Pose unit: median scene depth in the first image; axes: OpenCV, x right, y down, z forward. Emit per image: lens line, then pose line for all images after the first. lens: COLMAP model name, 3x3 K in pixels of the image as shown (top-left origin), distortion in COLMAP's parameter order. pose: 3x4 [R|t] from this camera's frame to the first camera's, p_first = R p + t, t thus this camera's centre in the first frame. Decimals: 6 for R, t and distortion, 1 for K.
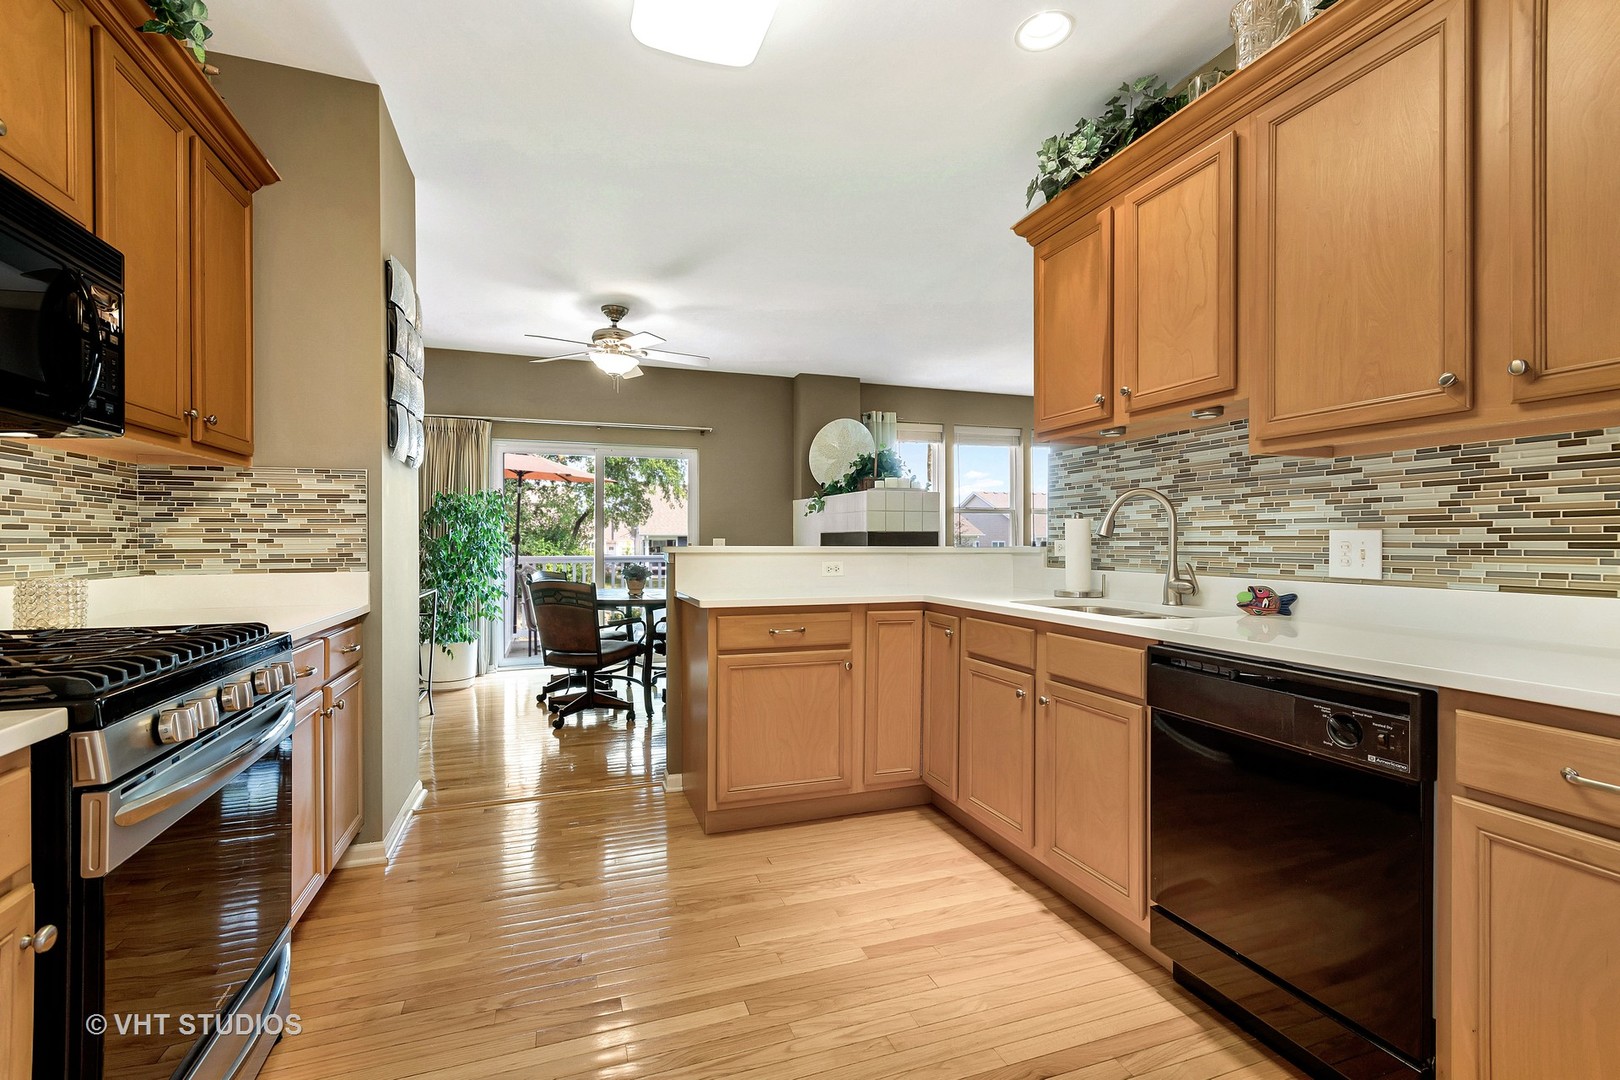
lens RADIAL K [[695.2, 0, 810.0], [0, 695.2, 540.0], [0, 0, 1]] dist [0.013839, 0.000143]
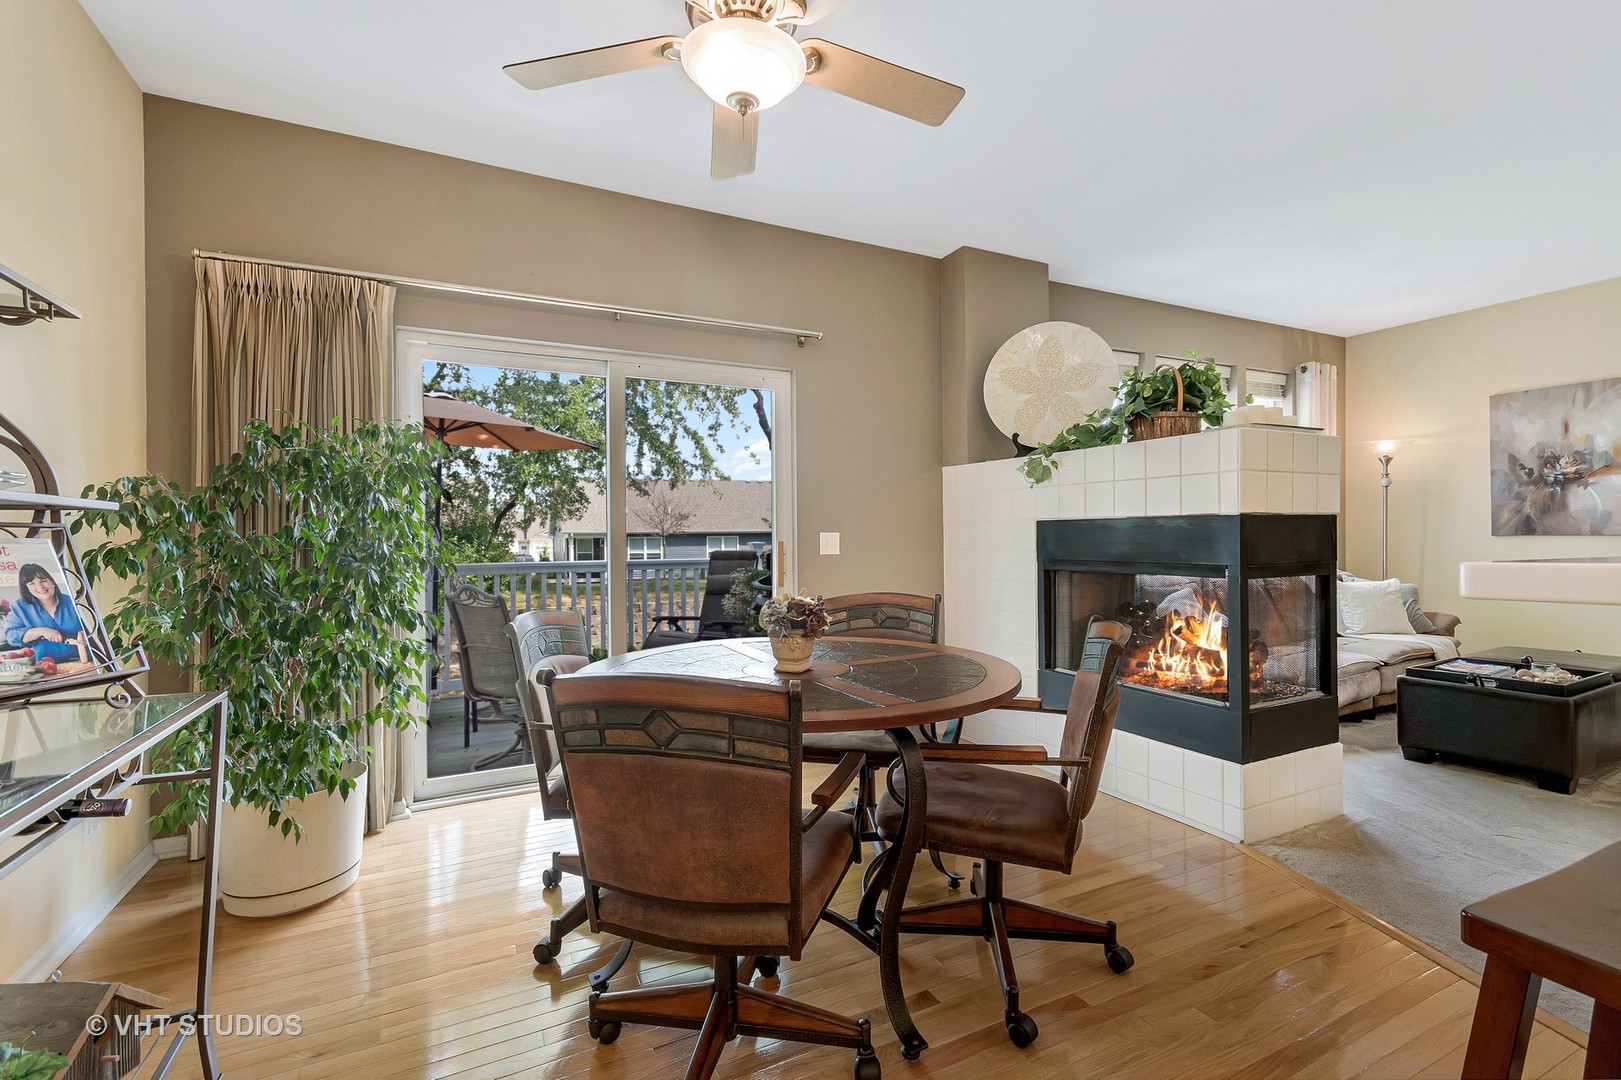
lens RADIAL K [[695.6, 0, 810.5], [0, 695.6, 540.0], [0, 0, 1]] dist [0.013839, 0.000143]
pose [[0.992248, -0.004667, 0.124188, -0.237884], [0.004136, 0.999981, 0.004528, 0.000113], [-0.124207, -0.003979, 0.992248, 0.496793]]
